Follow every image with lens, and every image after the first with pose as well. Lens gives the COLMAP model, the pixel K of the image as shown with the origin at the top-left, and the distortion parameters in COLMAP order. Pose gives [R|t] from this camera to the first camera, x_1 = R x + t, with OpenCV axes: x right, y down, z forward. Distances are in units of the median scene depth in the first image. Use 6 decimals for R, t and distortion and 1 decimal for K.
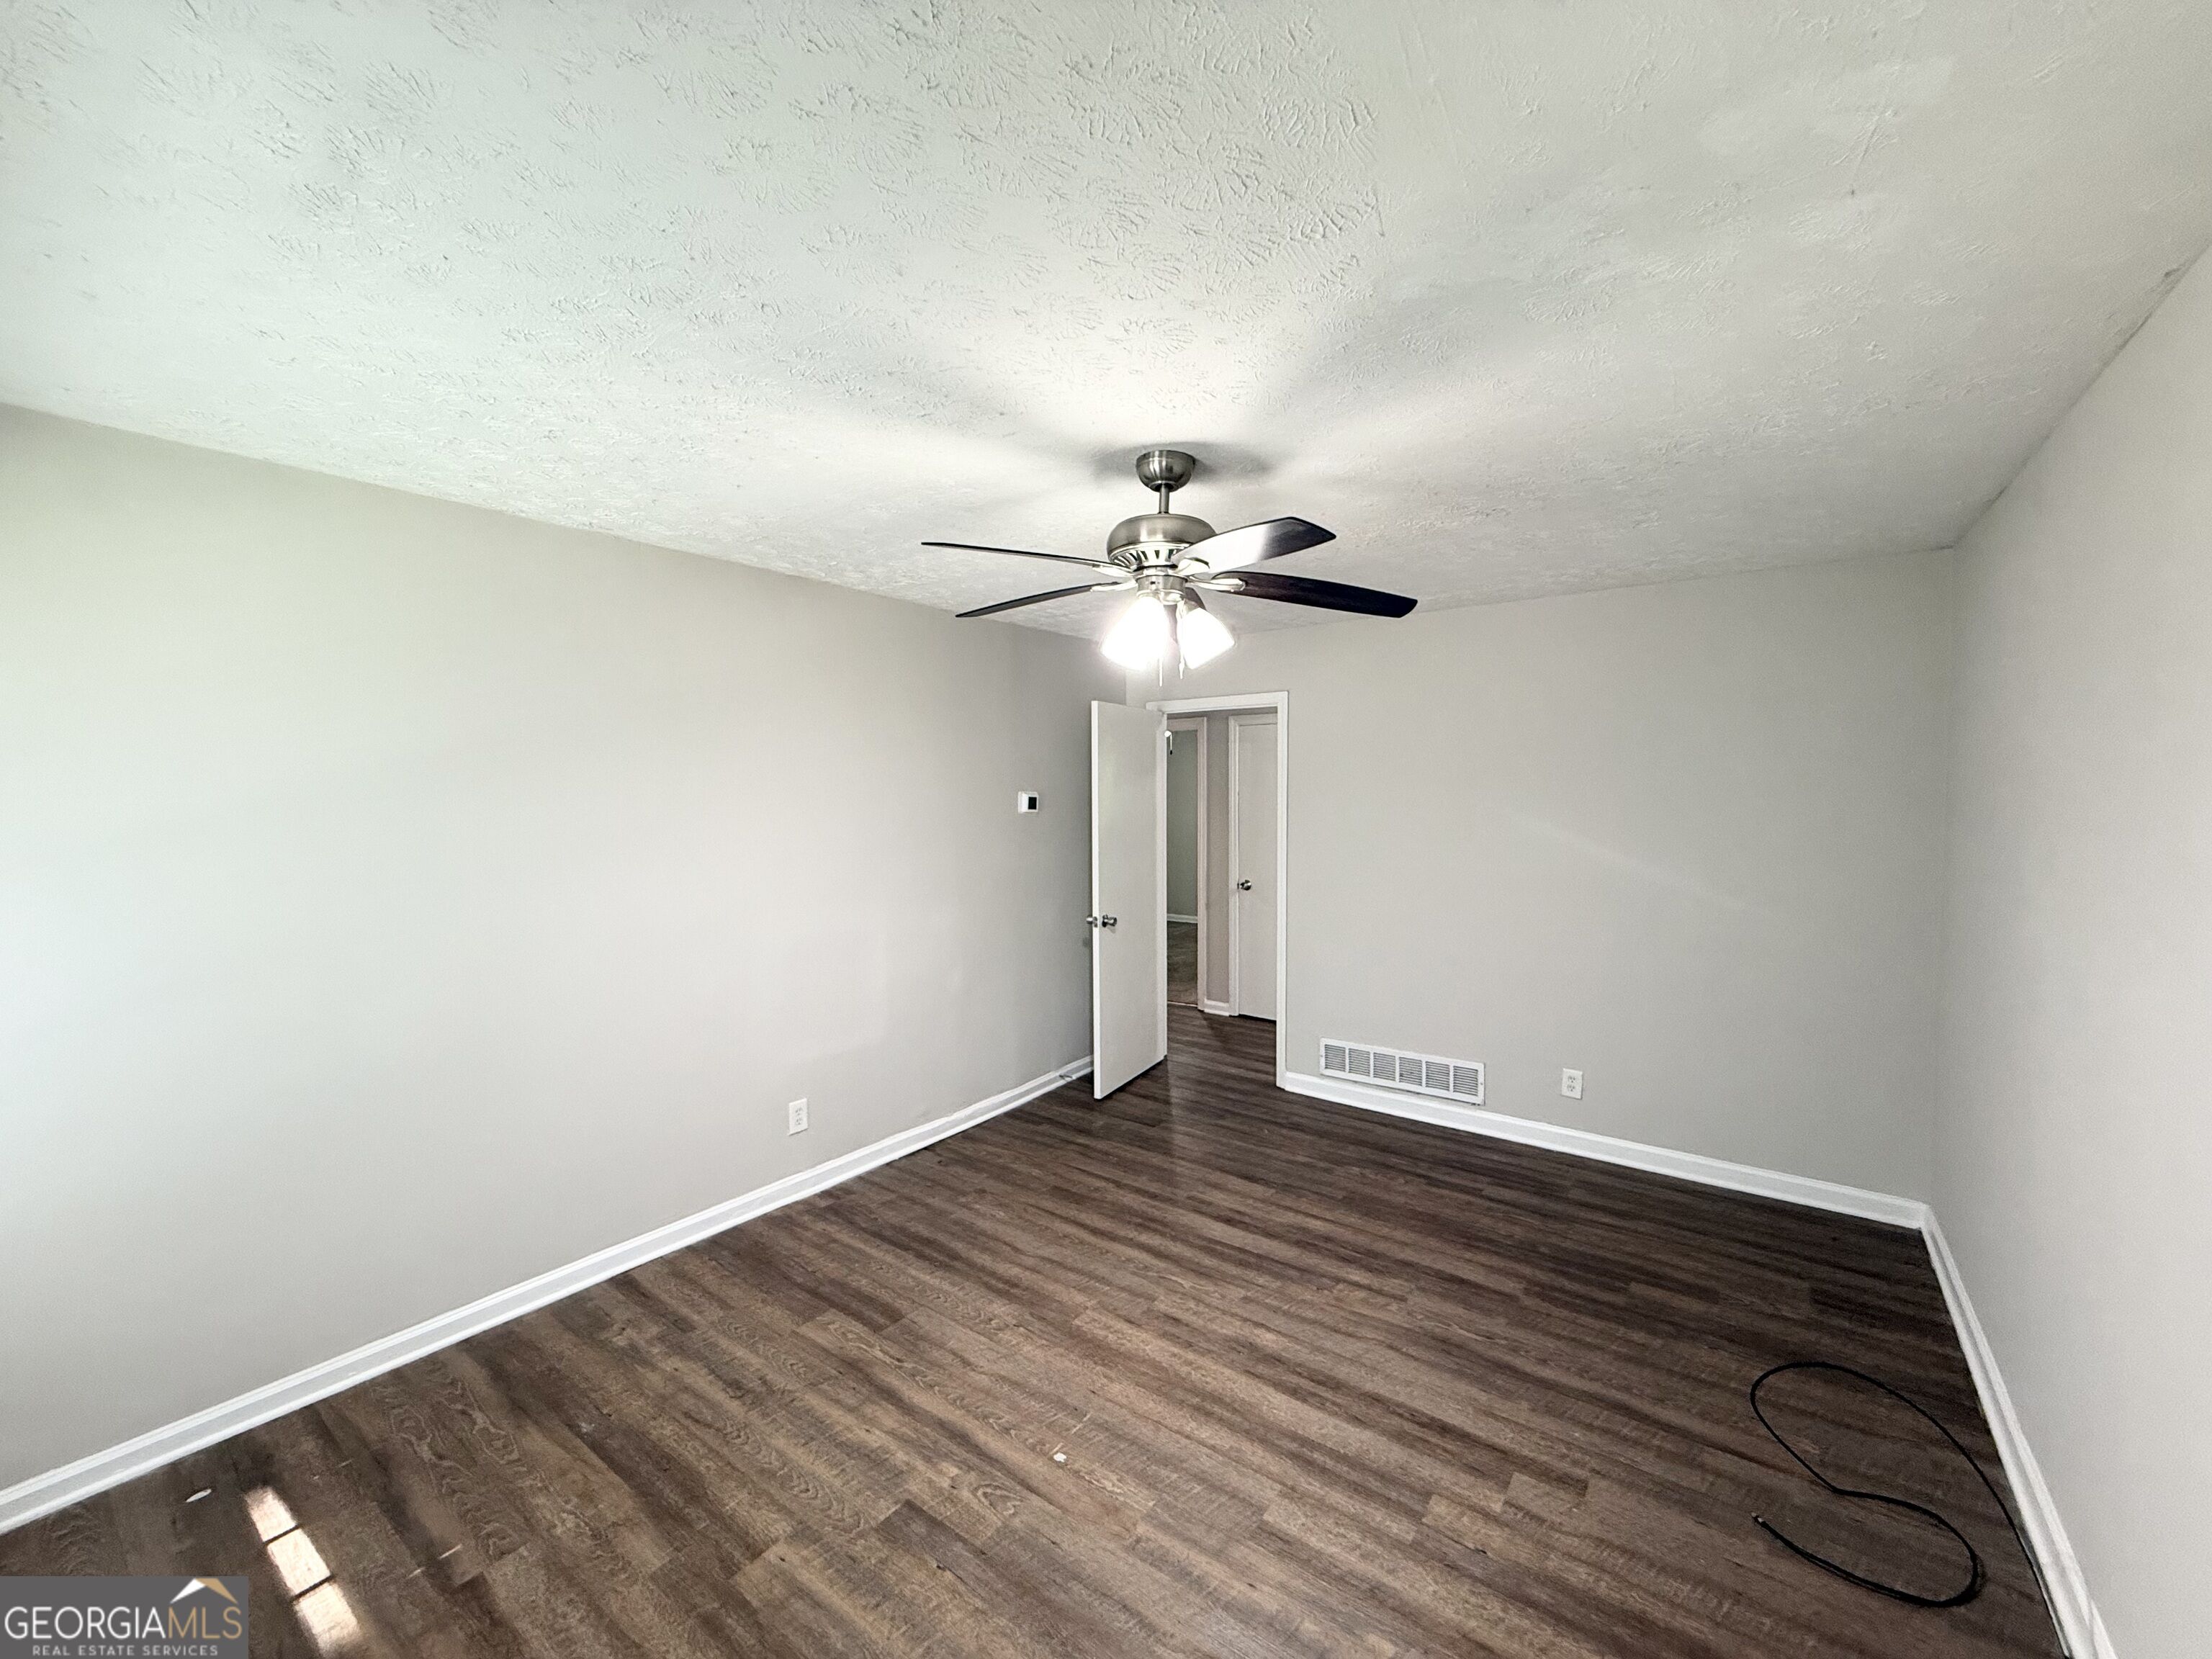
lens RADIAL K [[881.3, 0, 1101.4], [0, 881.3, 821.4], [0, 0, 1]] dist [0.000099, 0.000072]
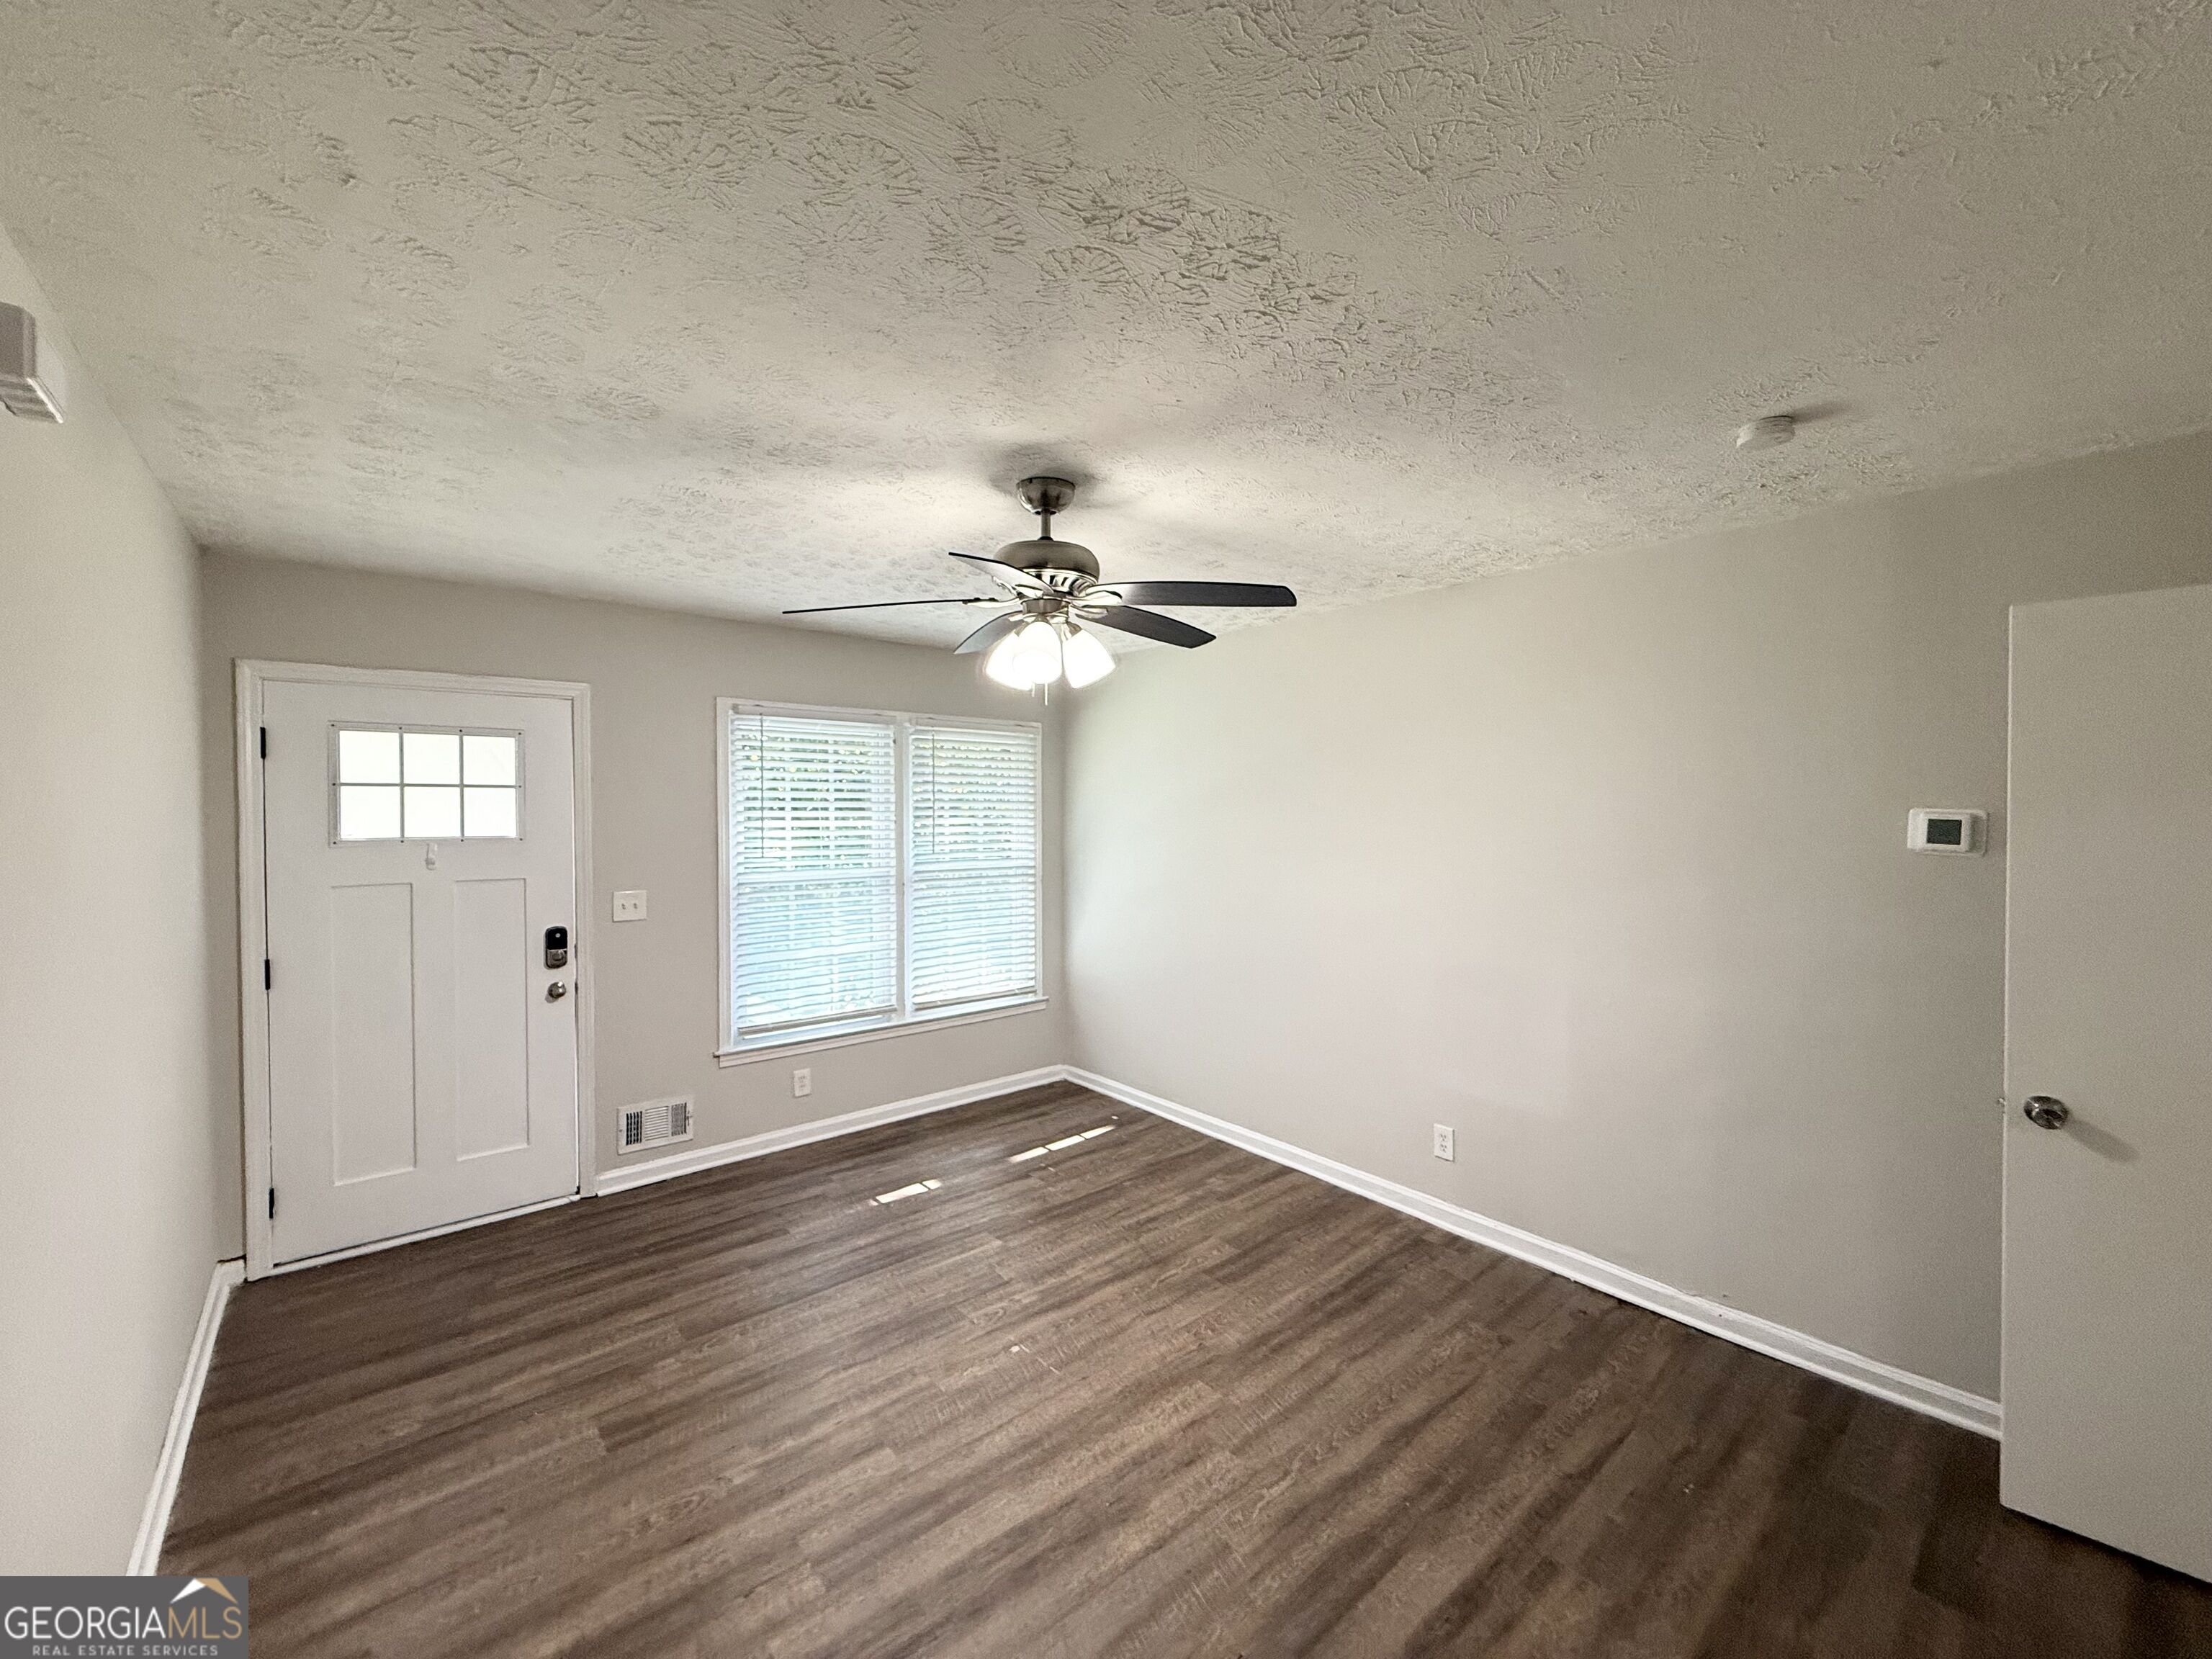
lens RADIAL K [[881.3, 0, 1101.4], [0, 881.3, 821.4], [0, 0, 1]] dist [0.000099, 0.000072]
pose [[-0.228791, 0.018028, -0.973309, 0.949449], [-0.032061, 0.999147, 0.026043, -0.044352], [0.972947, 0.037164, -0.228018, 1.171545]]
